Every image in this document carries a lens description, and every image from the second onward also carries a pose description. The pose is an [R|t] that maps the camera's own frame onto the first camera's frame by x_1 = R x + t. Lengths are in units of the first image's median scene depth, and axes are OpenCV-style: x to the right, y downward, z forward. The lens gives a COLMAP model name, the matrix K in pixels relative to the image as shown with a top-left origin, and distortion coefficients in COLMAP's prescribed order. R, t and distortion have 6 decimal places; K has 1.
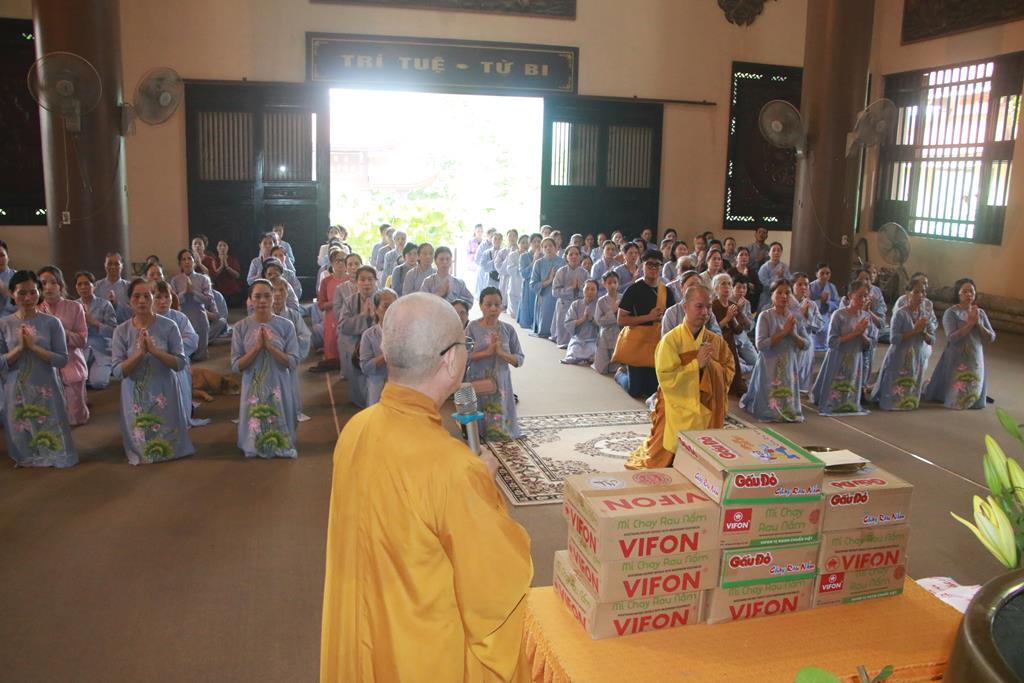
lens RADIAL K [[840.1, 0, 505.9], [0, 840.1, 341.9], [0, 0, 1]] dist [-0.190740, 0.185684]
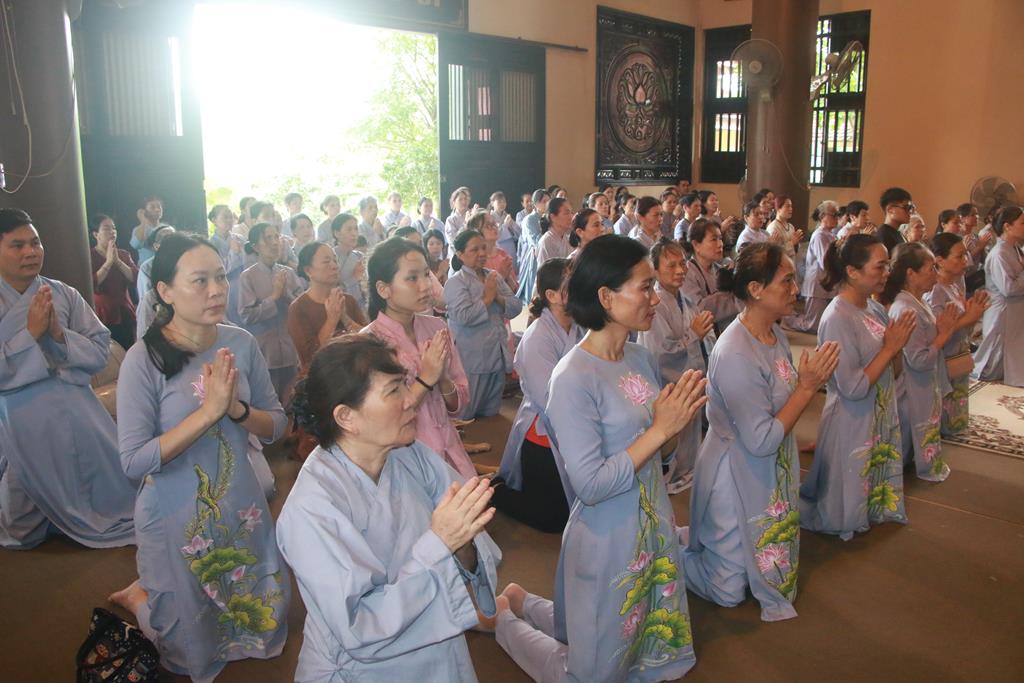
lens RADIAL K [[840.1, 0, 505.9], [0, 840.1, 341.9], [0, 0, 1]] dist [-0.190740, 0.185684]
pose [[0.858867, -0.130627, 0.495261, -0.361129], [0.121568, 0.991291, 0.050636, -0.027113], [-0.497562, 0.016719, 0.867267, 0.285822]]
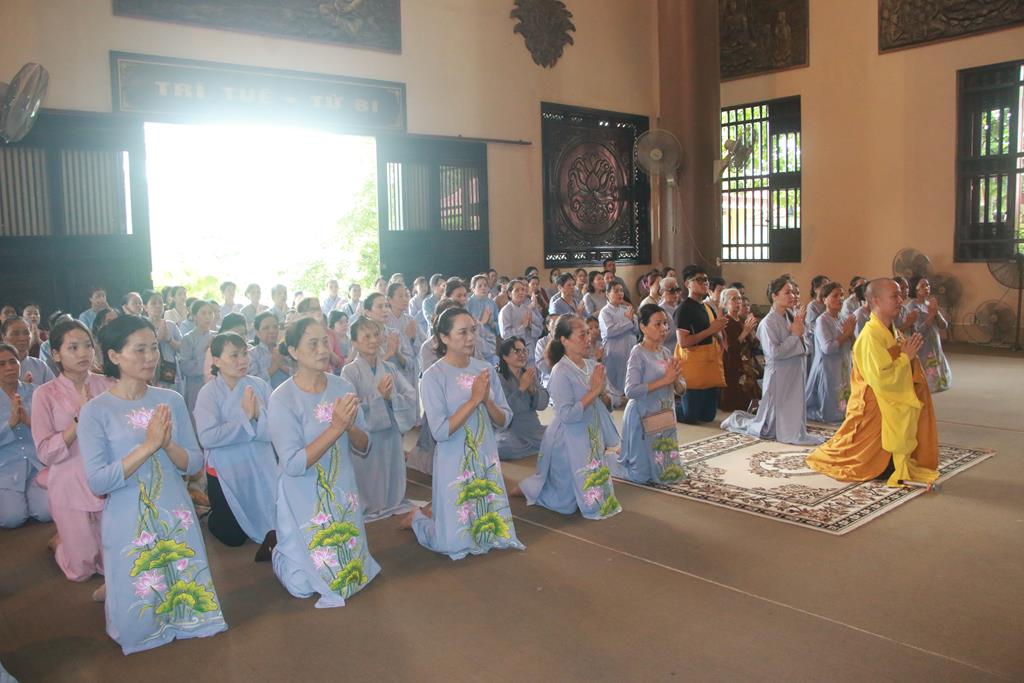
lens RADIAL K [[840.1, 0, 505.9], [0, 840.1, 341.9], [0, 0, 1]] dist [-0.190740, 0.185684]
pose [[0.897212, -0.094131, 0.431451, -0.257314], [0.130848, 0.989811, -0.056152, 0.000297], [-0.421769, 0.106834, 0.900387, 0.149007]]
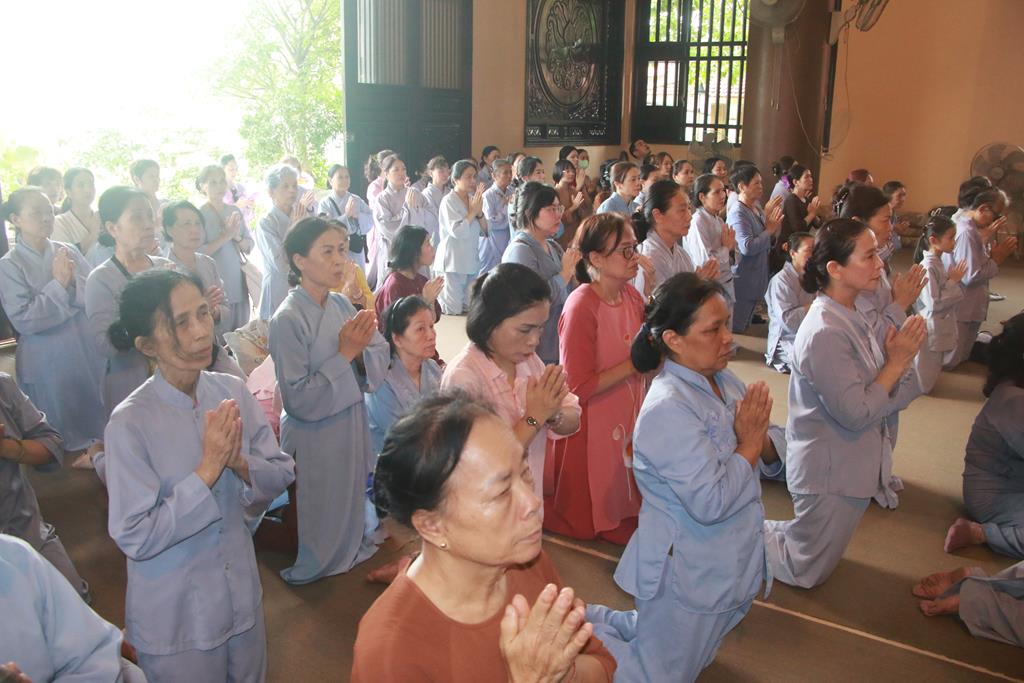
lens RADIAL K [[840.1, 0, 505.9], [0, 840.1, 341.9], [0, 0, 1]] dist [-0.190740, 0.185684]
pose [[0.737144, -0.185700, 0.649719, -0.310462], [0.133549, 0.982569, 0.129315, -0.074288], [-0.662407, -0.008555, 0.749095, 0.530298]]
